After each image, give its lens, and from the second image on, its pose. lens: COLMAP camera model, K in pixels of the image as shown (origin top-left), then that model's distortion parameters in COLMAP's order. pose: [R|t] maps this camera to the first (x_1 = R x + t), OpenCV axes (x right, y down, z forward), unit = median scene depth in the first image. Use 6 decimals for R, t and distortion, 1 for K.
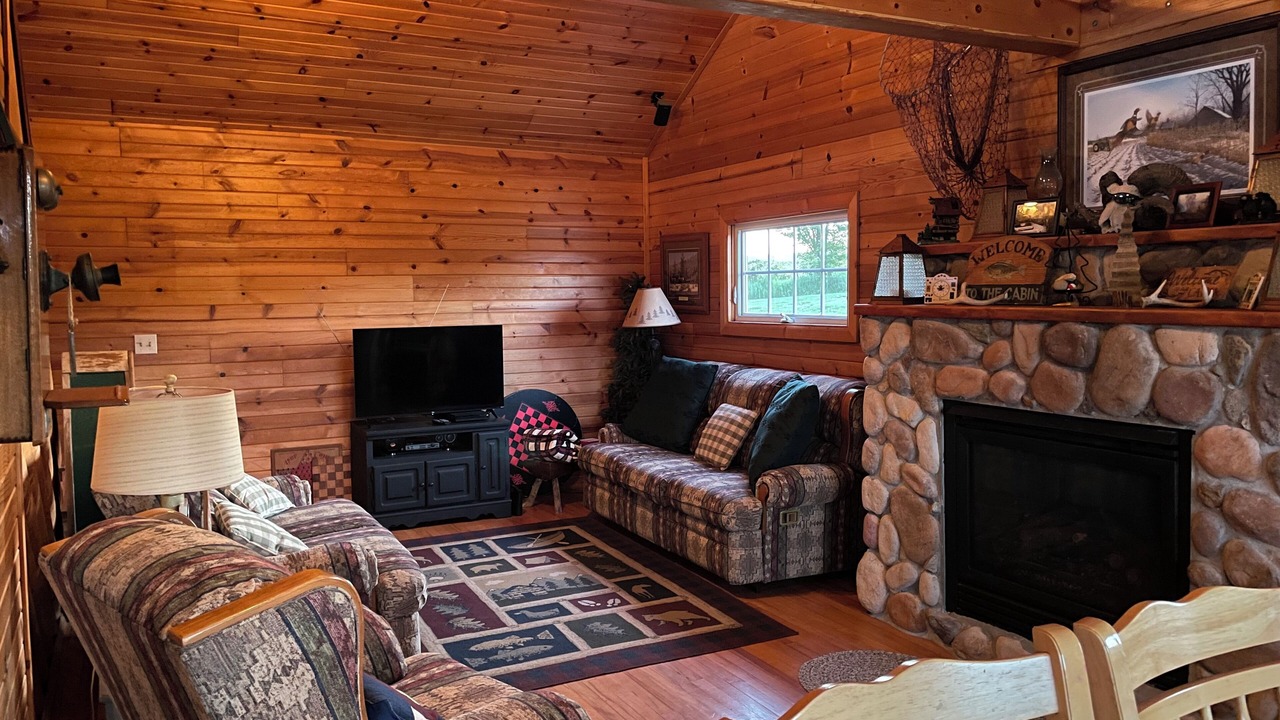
lens RADIAL K [[987.8, 0, 640.0], [0, 987.8, 360.0], [0, 0, 1]] dist [0.104048, -0.136688]
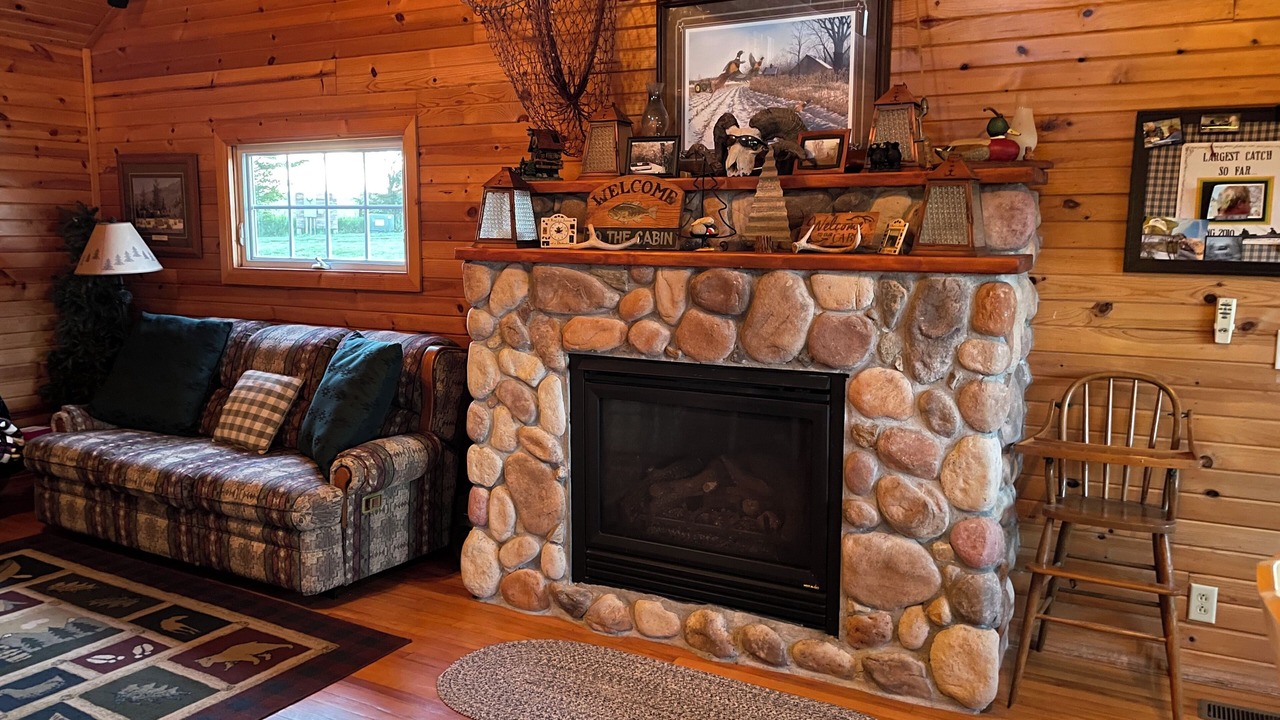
lens RADIAL K [[987.8, 0, 640.0], [0, 987.8, 360.0], [0, 0, 1]] dist [0.104048, -0.136688]
pose [[0.833427, -0.053719, 0.550012, -0.128539], [0.024340, 0.997867, 0.060580, -0.007305], [-0.552093, -0.037102, 0.832957, 0.200407]]
